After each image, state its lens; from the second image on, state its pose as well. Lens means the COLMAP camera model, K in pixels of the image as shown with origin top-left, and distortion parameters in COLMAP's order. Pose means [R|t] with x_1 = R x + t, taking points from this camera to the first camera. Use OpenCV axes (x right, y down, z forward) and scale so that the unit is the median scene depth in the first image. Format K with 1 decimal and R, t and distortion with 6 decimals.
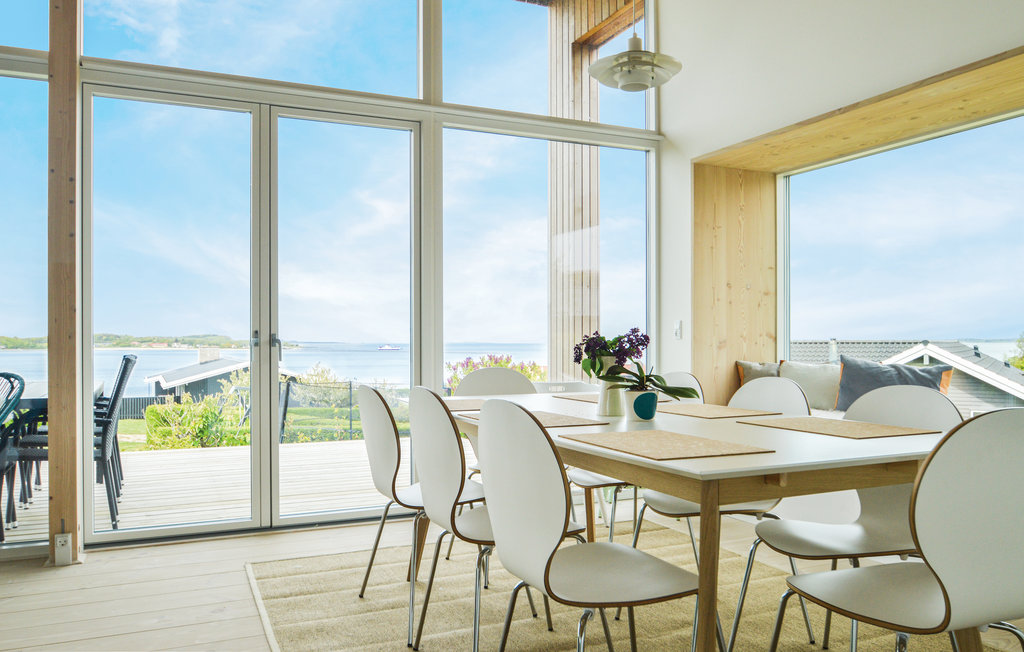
lens RADIAL K [[764.6, 0, 506.3], [0, 764.6, 331.1], [0, 0, 1]] dist [-0.016437, -0.002872]
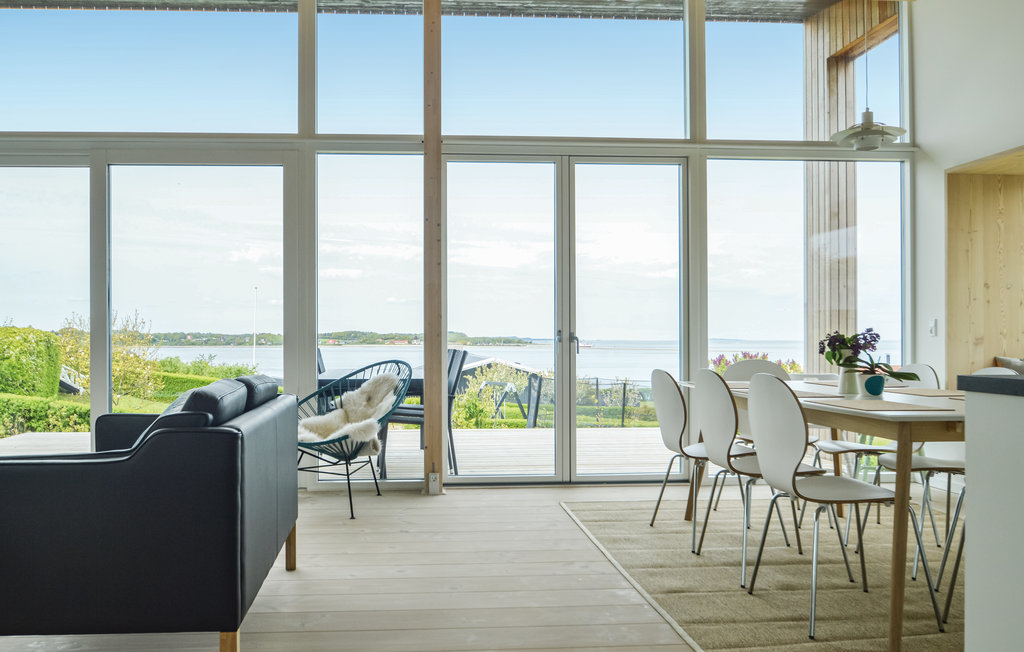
lens RADIAL K [[811.8, 0, 447.7], [0, 811.8, 334.2], [0, 0, 1]] dist [-0.037030, 0.017126]
pose [[0.932599, -0.001992, -0.360908, -0.006007], [0.004960, 0.999961, 0.007297, -0.004632], [0.360880, -0.008595, 0.932573, -0.353324]]
